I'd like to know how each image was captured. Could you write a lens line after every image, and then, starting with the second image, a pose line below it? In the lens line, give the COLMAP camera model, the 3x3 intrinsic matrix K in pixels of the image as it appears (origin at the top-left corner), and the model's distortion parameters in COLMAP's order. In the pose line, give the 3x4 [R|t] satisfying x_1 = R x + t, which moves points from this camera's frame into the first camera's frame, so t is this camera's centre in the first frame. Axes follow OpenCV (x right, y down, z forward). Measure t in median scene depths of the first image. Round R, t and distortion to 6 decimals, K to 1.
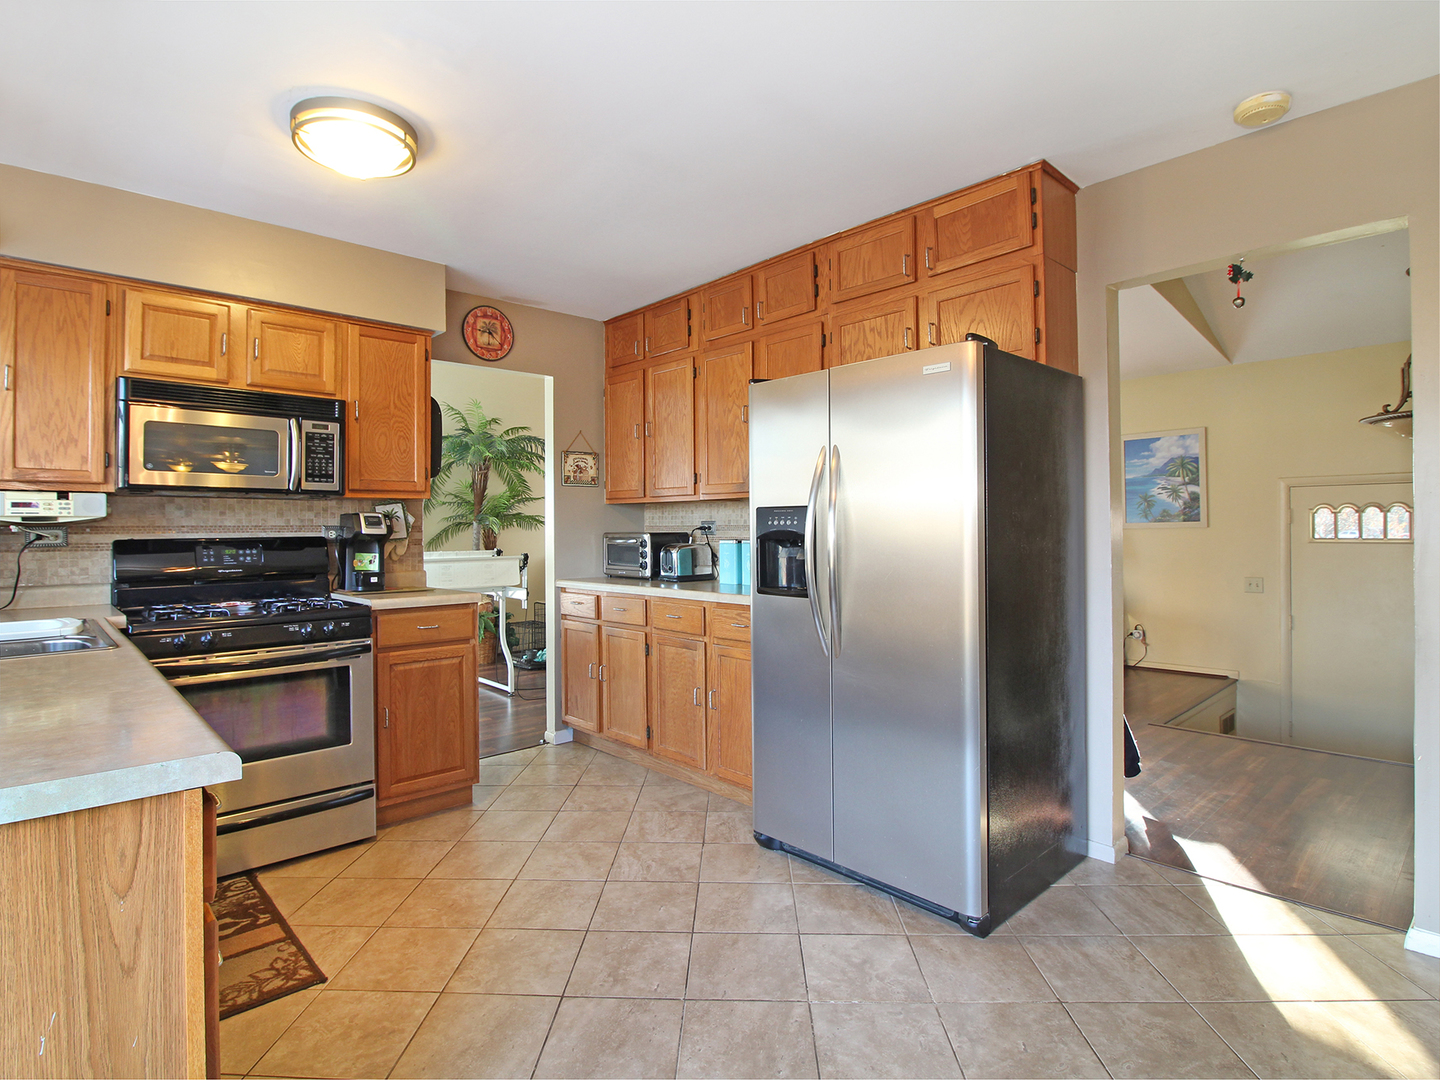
lens RADIAL K [[757.8, 0, 701.8], [0, 757.8, 522.7], [0, 0, 1]] dist [-0.003819, -0.006139]
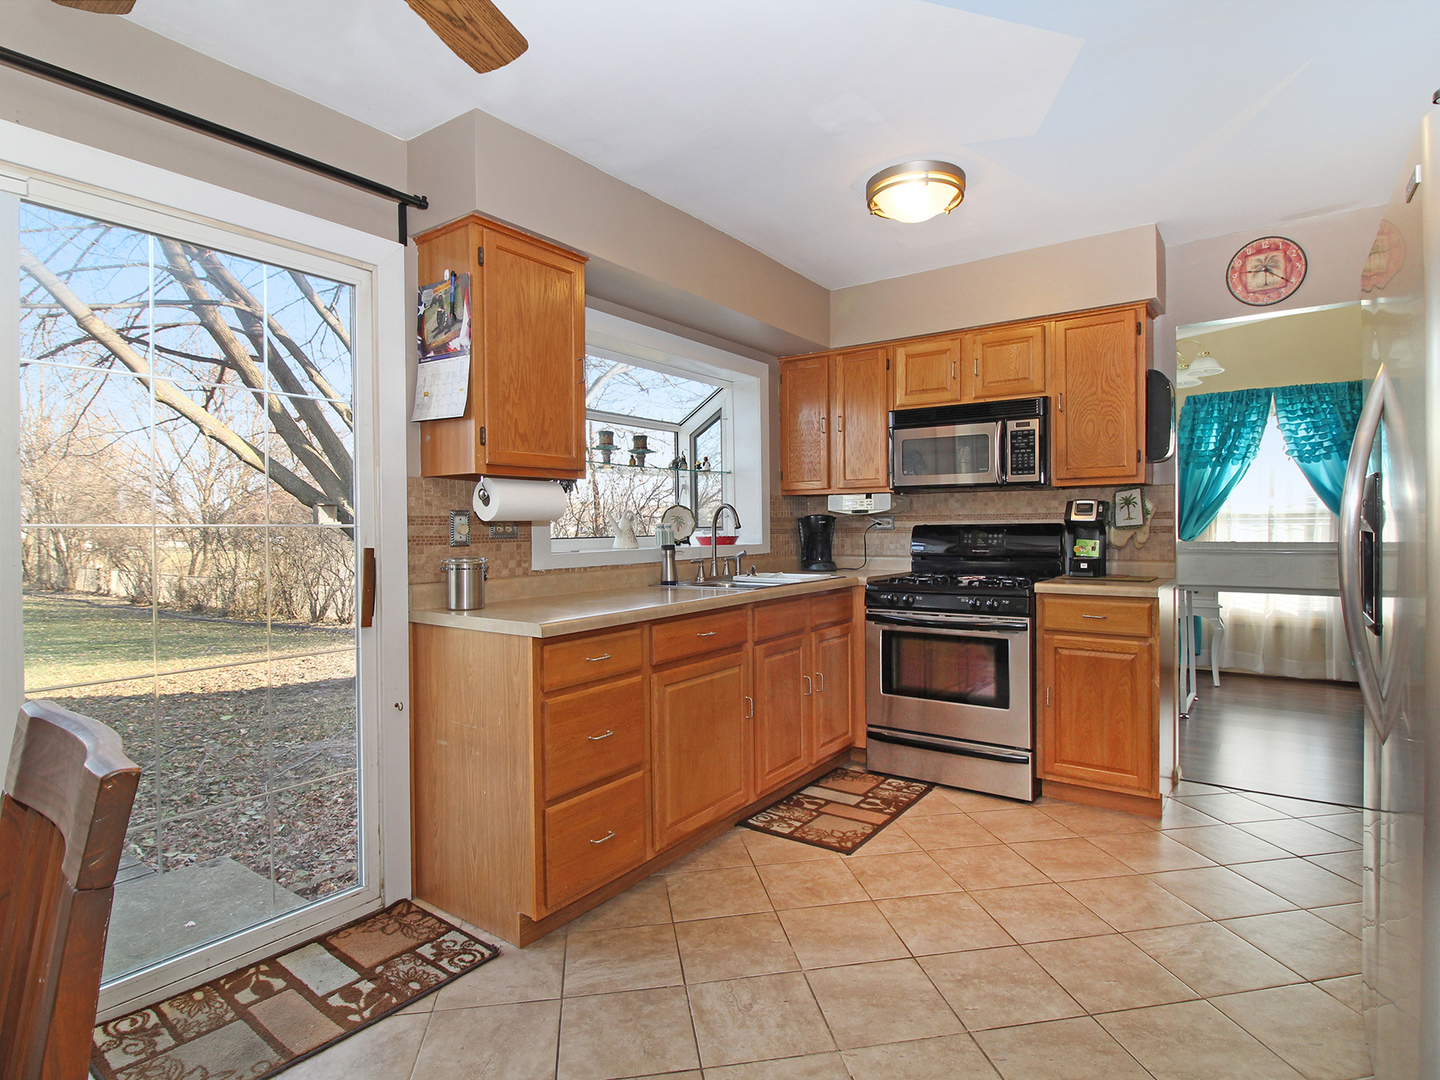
lens RADIAL K [[757.8, 0, 711.9], [0, 757.8, 531.6], [0, 0, 1]] dist [-0.003819, -0.006139]
pose [[0.200786, 0.012871, -0.979550, 0.523483], [0.017721, 0.999702, 0.016769, 0.003889], [0.979475, -0.020726, 0.200498, 0.344717]]
